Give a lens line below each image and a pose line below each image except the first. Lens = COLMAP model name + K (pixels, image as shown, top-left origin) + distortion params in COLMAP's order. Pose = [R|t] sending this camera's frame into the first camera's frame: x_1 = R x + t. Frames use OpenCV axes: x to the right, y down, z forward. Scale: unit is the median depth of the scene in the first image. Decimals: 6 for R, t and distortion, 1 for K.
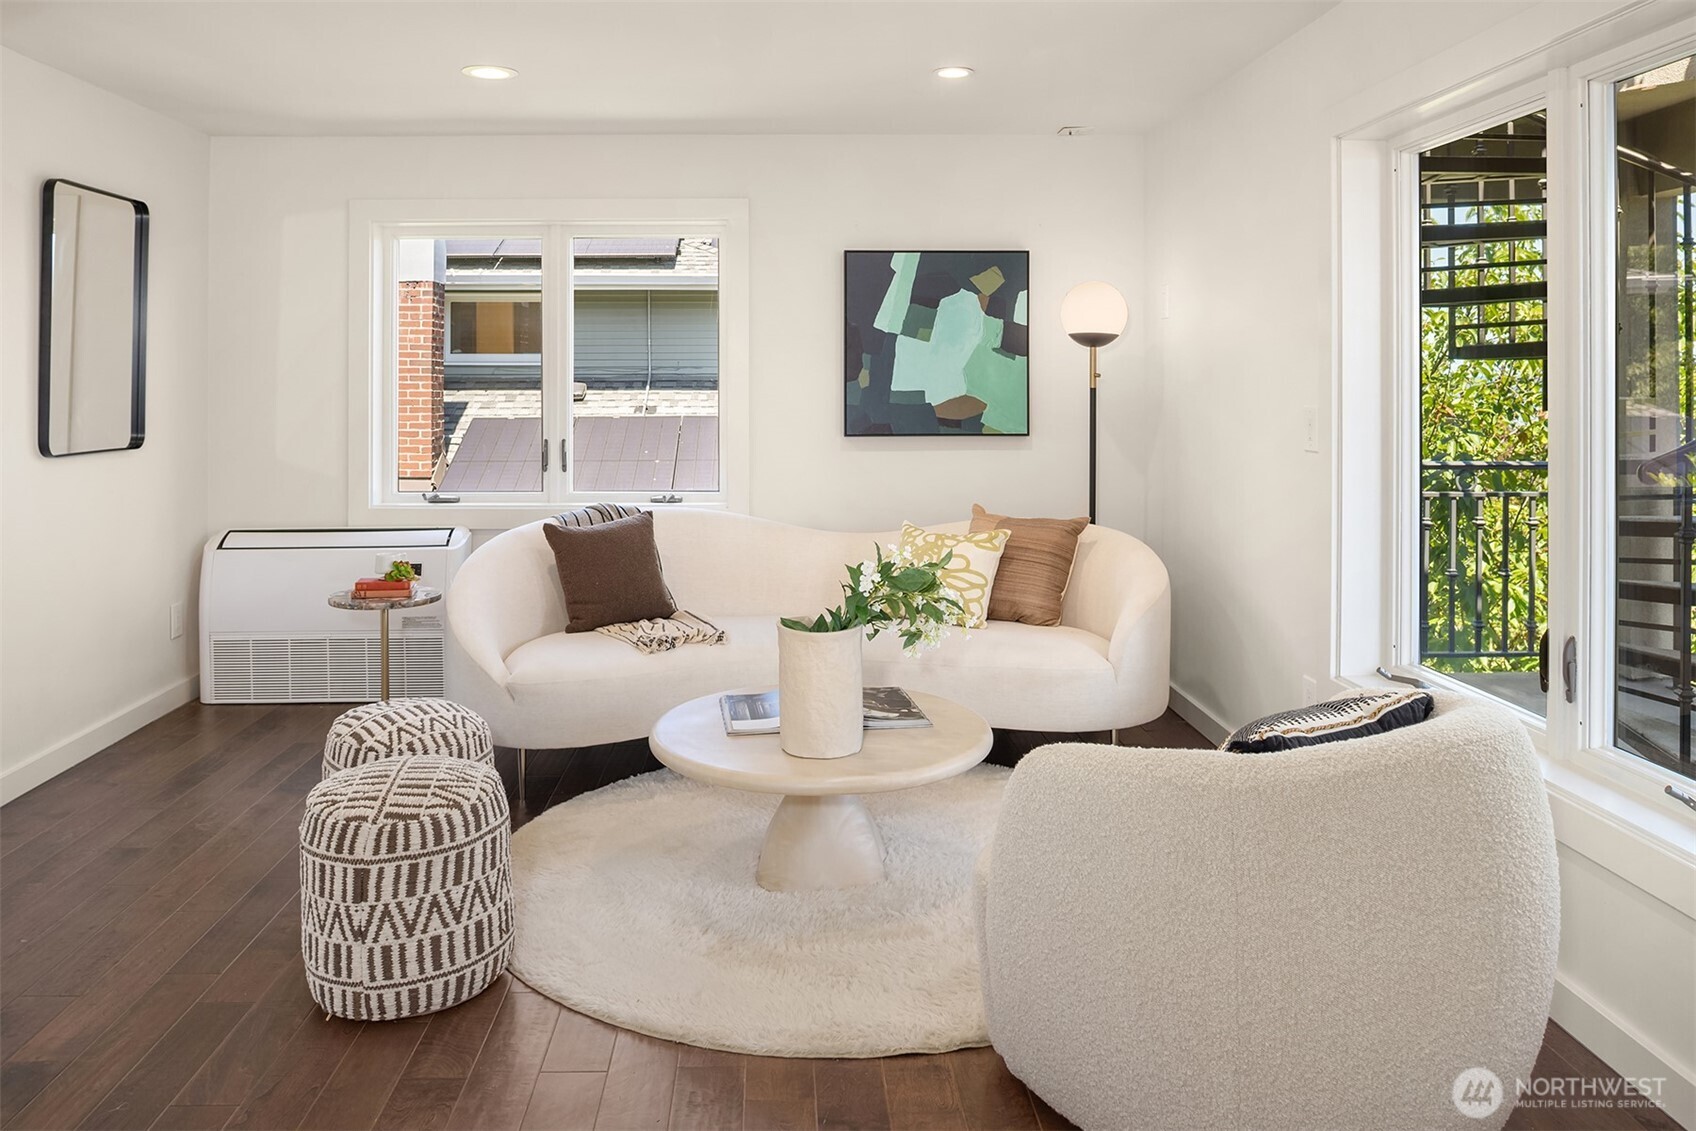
lens RADIAL K [[1333.1, 0, 846.1], [0, 1333.1, 361.8], [0, 0, 1]] dist [-0.043389, 0.003364]
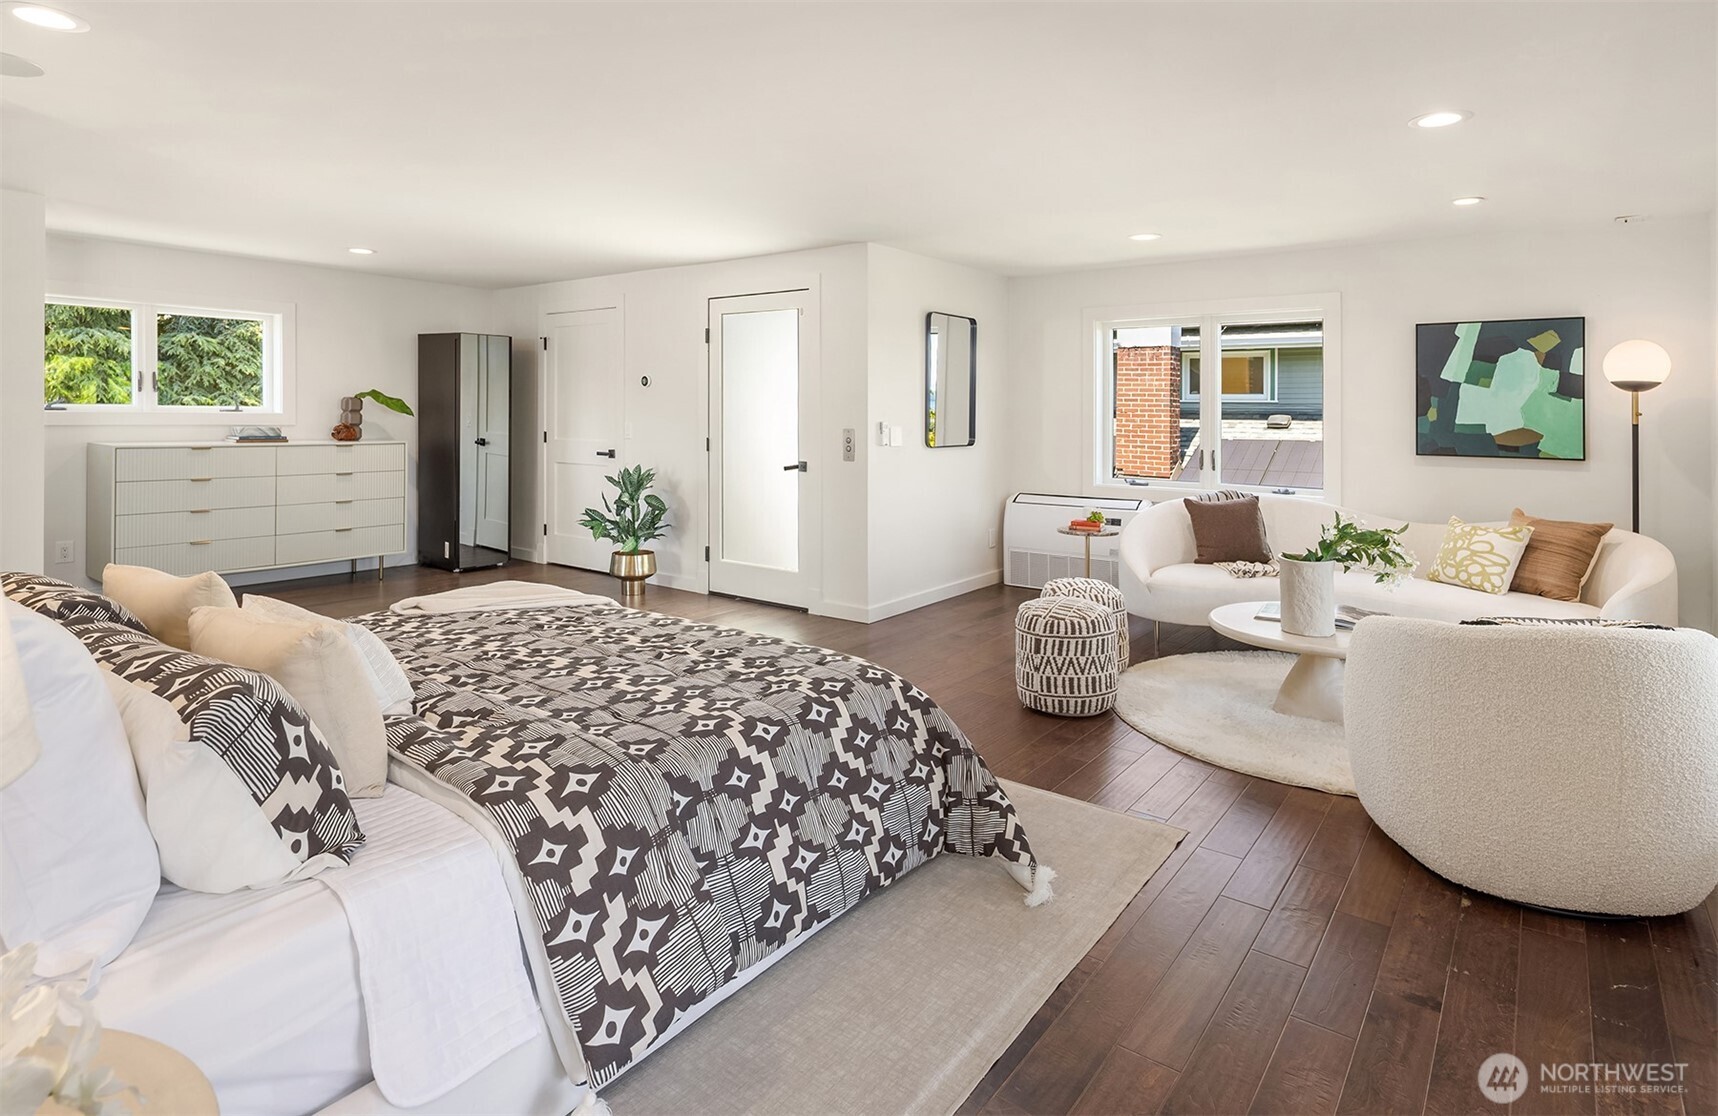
lens RADIAL K [[994.6, 0, 859.0], [0, 994.6, 558.0], [0, 0, 1]] dist [-0.001377, -0.000049]
pose [[0.794760, 0.098694, -0.598846, 0.185887], [-0.002040, 0.987119, 0.159976, -0.004864], [0.606921, -0.125921, 0.784723, -0.229175]]
